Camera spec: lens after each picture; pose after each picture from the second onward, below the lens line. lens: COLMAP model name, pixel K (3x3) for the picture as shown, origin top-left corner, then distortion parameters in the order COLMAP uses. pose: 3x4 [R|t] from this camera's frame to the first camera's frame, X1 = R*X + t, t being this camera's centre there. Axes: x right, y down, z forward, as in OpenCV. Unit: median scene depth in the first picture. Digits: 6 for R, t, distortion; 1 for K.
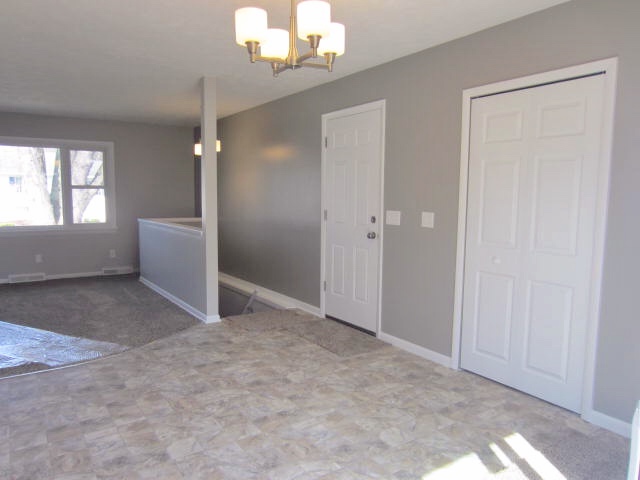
lens RADIAL K [[462.3, 0, 317.0], [0, 462.3, 241.3], [0, 0, 1]] dist [-0.020493, 0.008332]
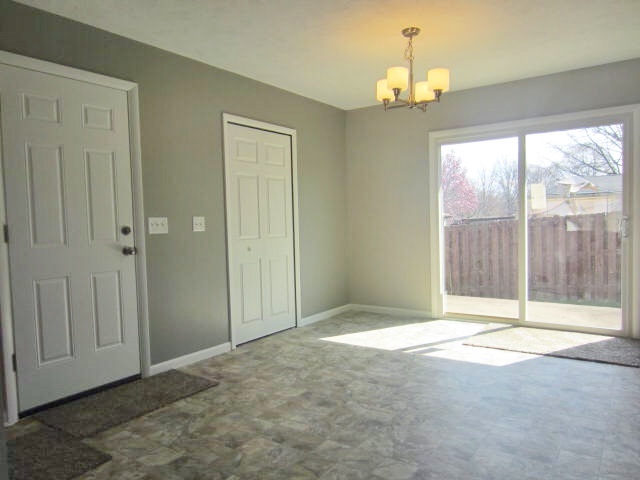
lens RADIAL K [[462.3, 0, 317.0], [0, 462.3, 241.3], [0, 0, 1]] dist [-0.020493, 0.008332]
pose [[-0.350923, -0.045411, 0.935303, -0.824725], [0.117387, 0.988811, 0.092052, -0.072505], [-0.929017, 0.142095, -0.341666, 1.121912]]
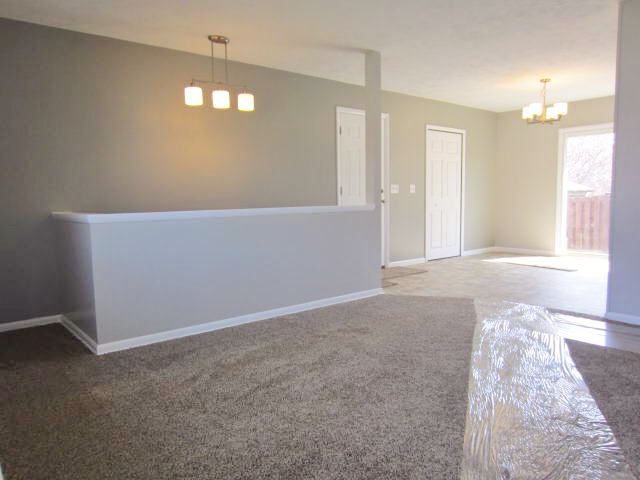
lens RADIAL K [[467.3, 0, 320.0], [0, 467.3, 240.0], [0, 0, 1]] dist [-0.021619, 0.000442]
pose [[-0.100775, -0.105765, 0.989271, -1.593769], [0.113304, 0.986644, 0.117026, -0.105003], [-0.988436, 0.123882, -0.087446, 1.563206]]
